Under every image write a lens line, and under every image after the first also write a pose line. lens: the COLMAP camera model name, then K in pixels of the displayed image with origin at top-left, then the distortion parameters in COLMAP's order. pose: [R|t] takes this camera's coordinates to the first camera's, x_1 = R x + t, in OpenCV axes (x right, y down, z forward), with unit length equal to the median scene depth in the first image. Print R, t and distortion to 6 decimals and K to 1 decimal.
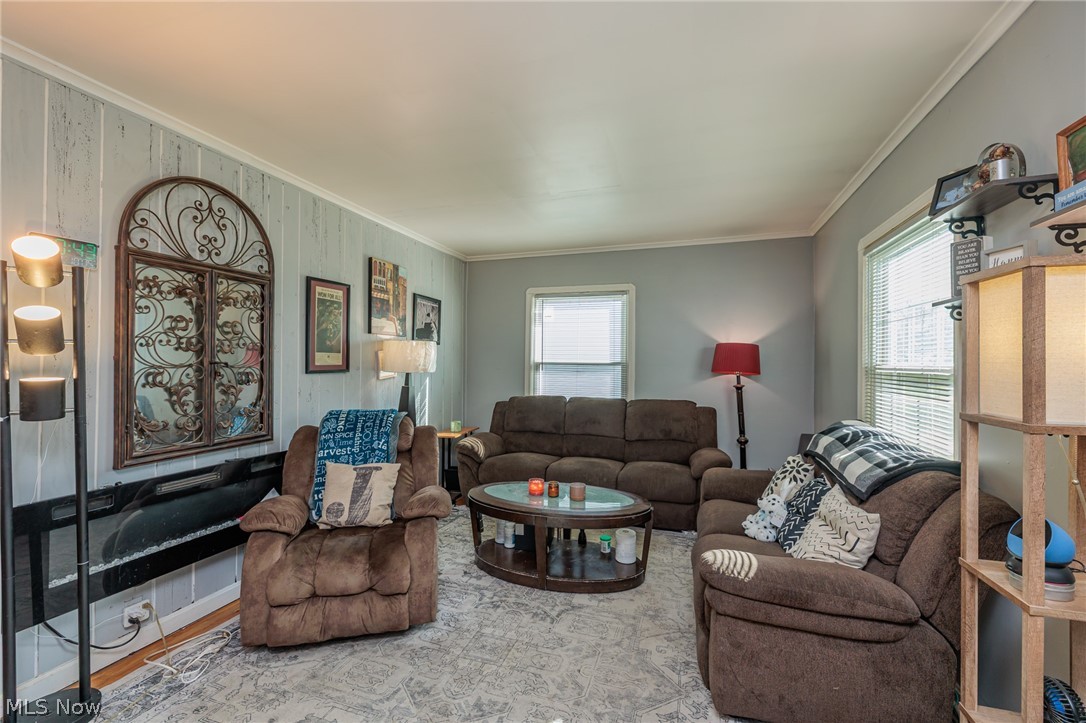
lens RADIAL K [[459.5, 0, 547.2], [0, 459.5, 359.2], [0, 0, 1]] dist [-0.001152, 0.000353]
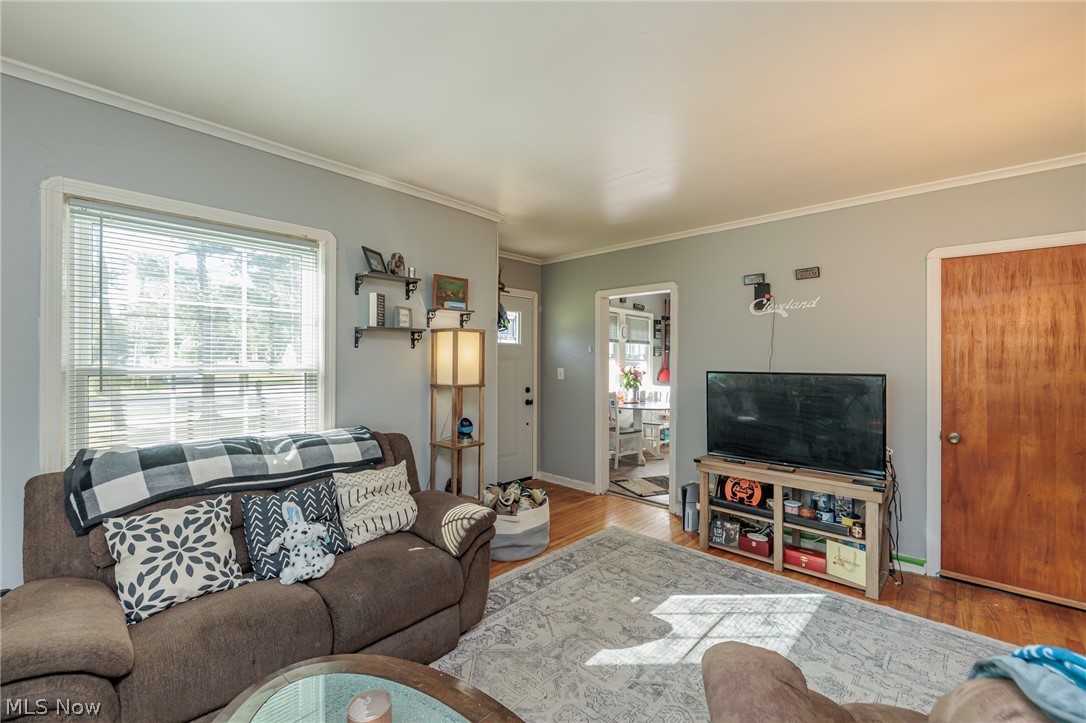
lens RADIAL K [[459.5, 0, 542.2], [0, 459.5, 360.7], [0, 0, 1]] dist [-0.001152, 0.000353]
pose [[-0.906140, -0.015635, 0.422689, -0.221012], [-0.015102, 0.999875, 0.004610, -0.012446], [-0.422708, -0.002206, -0.906263, 1.316158]]
